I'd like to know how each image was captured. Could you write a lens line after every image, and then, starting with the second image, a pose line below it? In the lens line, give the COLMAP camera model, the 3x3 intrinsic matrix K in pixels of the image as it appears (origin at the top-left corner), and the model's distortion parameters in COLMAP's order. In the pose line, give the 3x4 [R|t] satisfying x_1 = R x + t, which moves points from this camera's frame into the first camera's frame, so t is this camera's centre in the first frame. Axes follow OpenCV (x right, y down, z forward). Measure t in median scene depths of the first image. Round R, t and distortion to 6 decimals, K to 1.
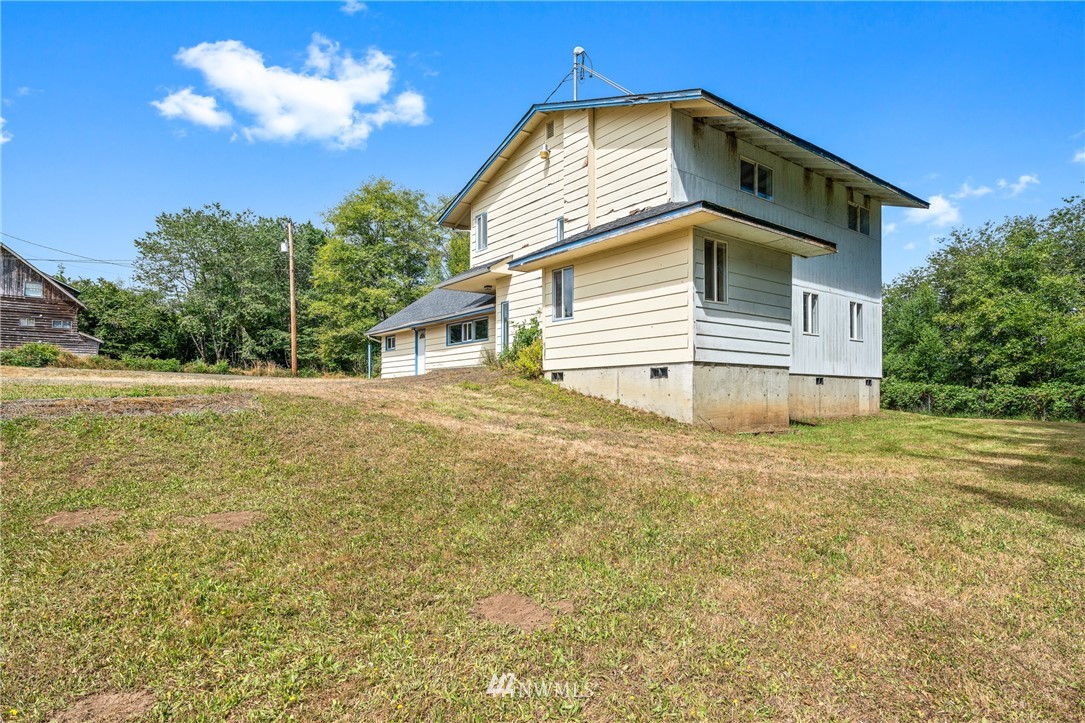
lens RADIAL K [[585.5, 0, 529.1], [0, 585.5, 396.3], [0, 0, 1]] dist [0.001103, 0.000019]
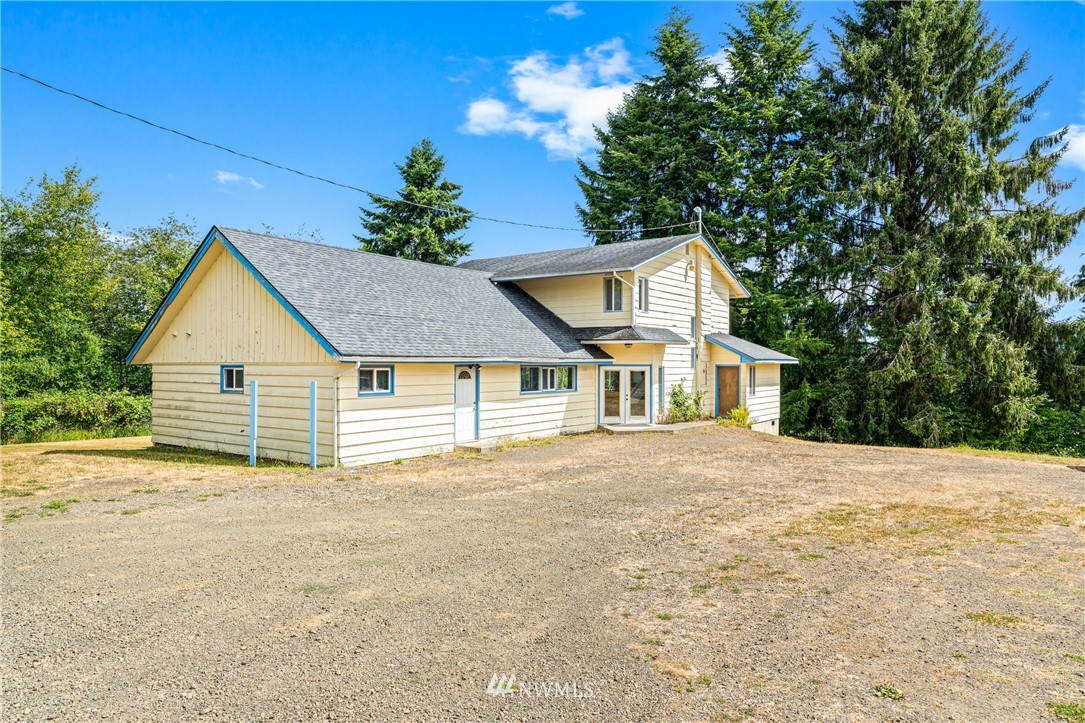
lens RADIAL K [[704.4, 0, 544.9], [0, 704.4, 363.4], [0, 0, 1]] dist [-0.000513, -0.000015]
pose [[-0.295415, 0.004701, 0.955357, -1.261488], [0.000042, 0.999988, -0.004907, -0.154071], [-0.955369, -0.001409, -0.295412, 1.573921]]
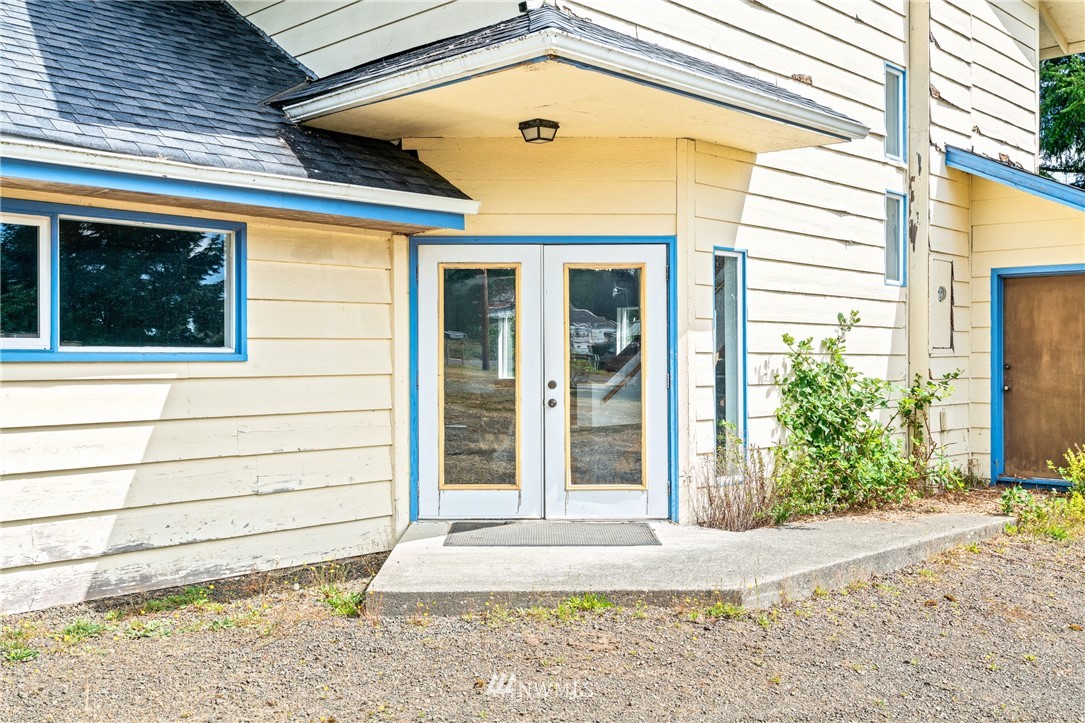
lens RADIAL K [[1080.9, 0, 540.2], [0, 1080.9, 358.2], [0, 0, 1]] dist [0.010384, 0.000000]
pose [[-0.157645, 0.007703, 0.987466, -0.462500], [0.004598, 0.999964, -0.007066, -0.108076], [-0.987485, 0.003426, -0.157675, 1.109335]]
